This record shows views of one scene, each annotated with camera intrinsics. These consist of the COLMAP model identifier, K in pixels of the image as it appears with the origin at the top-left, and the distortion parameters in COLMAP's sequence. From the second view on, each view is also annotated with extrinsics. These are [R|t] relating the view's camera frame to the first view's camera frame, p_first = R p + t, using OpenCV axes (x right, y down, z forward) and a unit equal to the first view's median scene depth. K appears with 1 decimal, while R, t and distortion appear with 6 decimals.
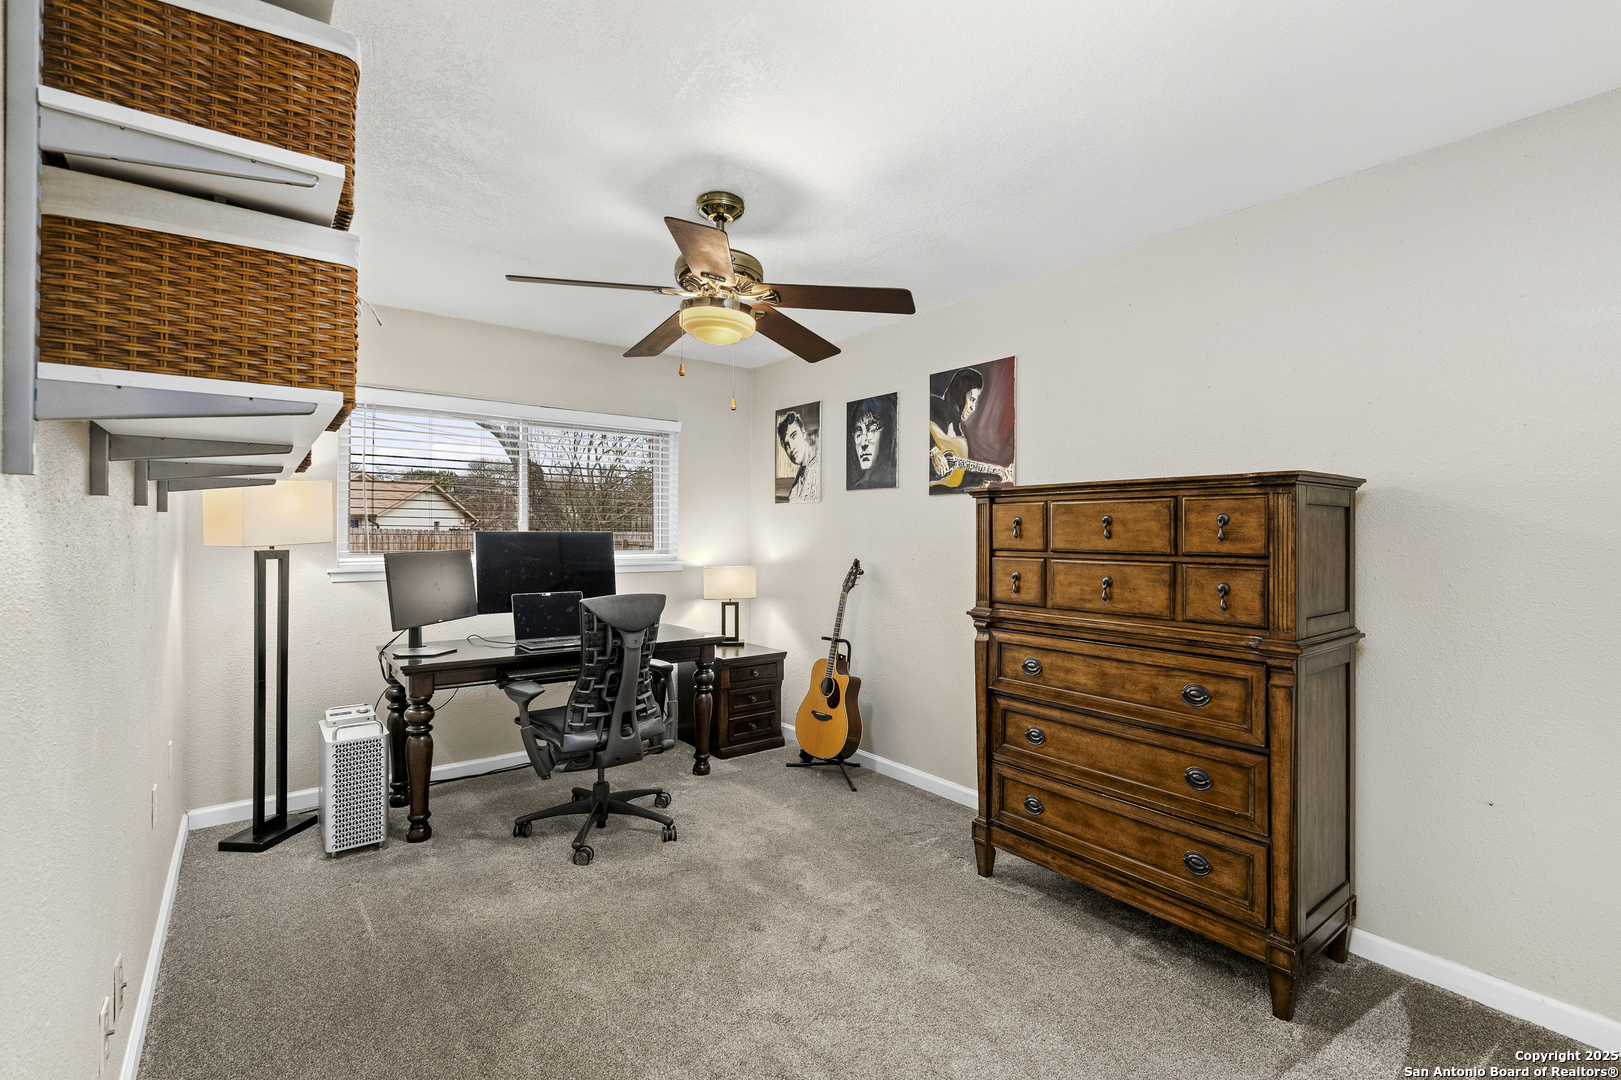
lens RADIAL K [[723.2, 0, 806.8], [0, 723.2, 530.9], [0, 0, 1]] dist [-0.004001, 0.000102]
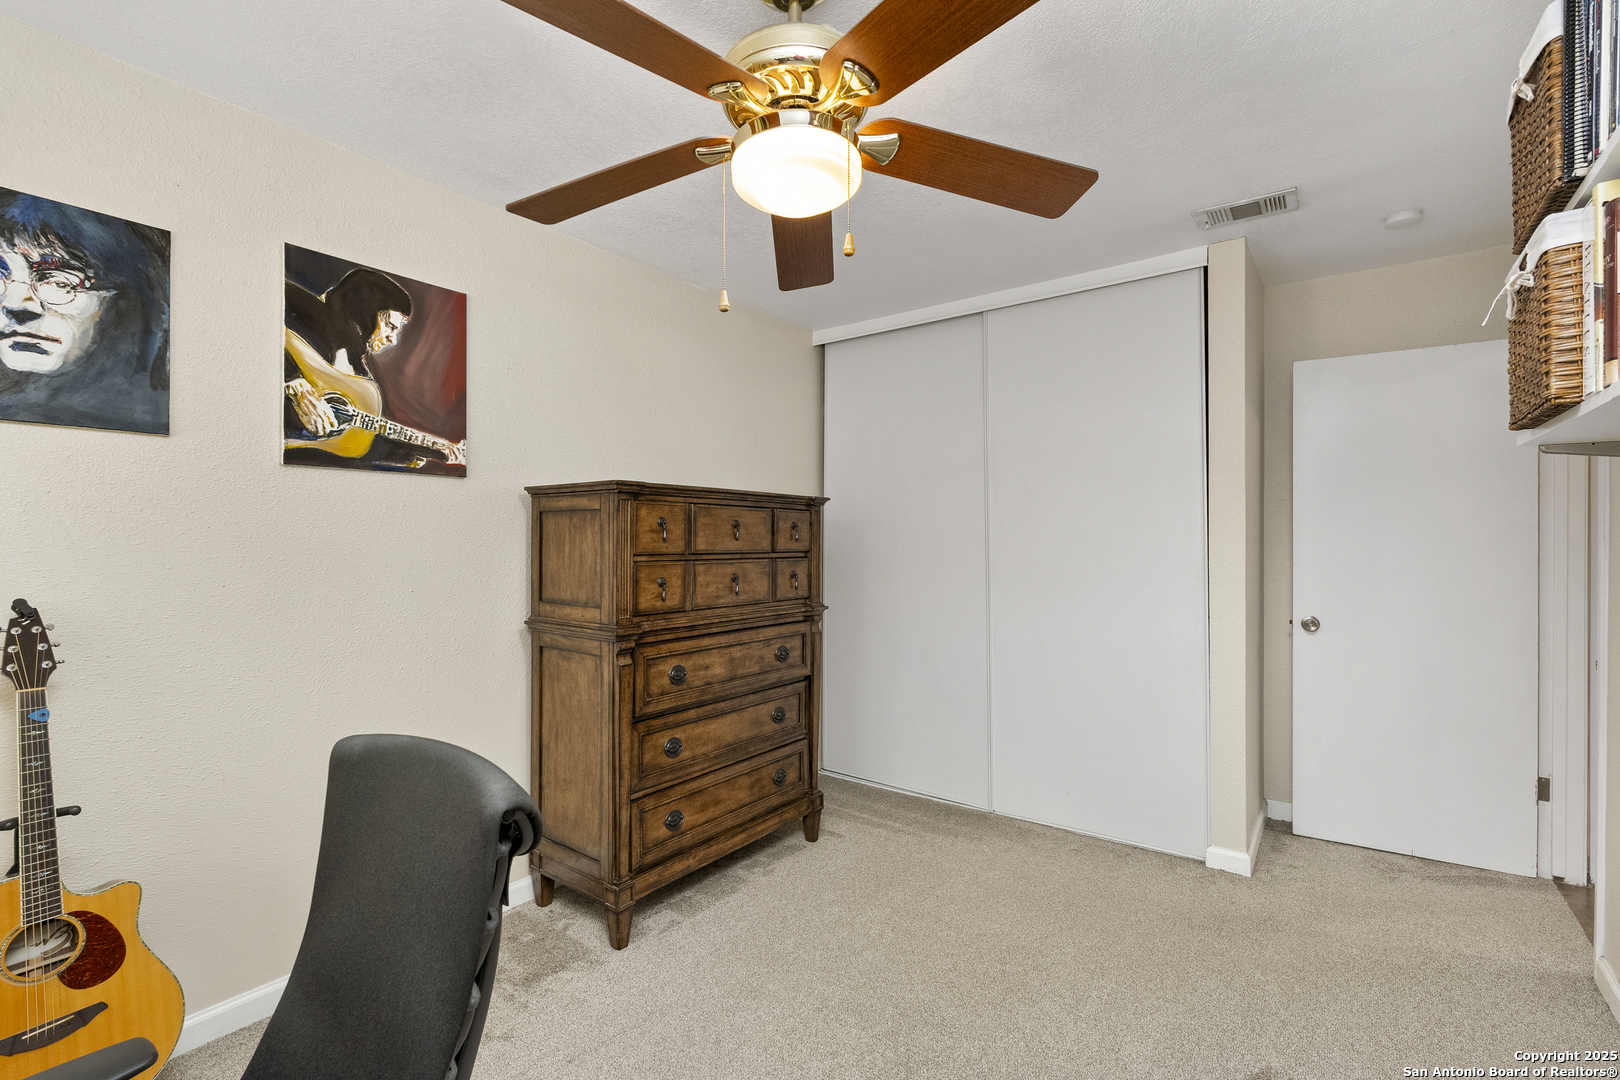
lens RADIAL K [[743.3, 0, 810.0], [0, 743.3, 540.0], [0, 0, 1]] dist [-0.000486, 0.000190]
pose [[-0.285247, -0.005064, 0.958441, -0.664831], [-0.005604, 0.999978, 0.003615, 0.004433], [-0.958438, -0.004339, -0.285269, 1.085078]]
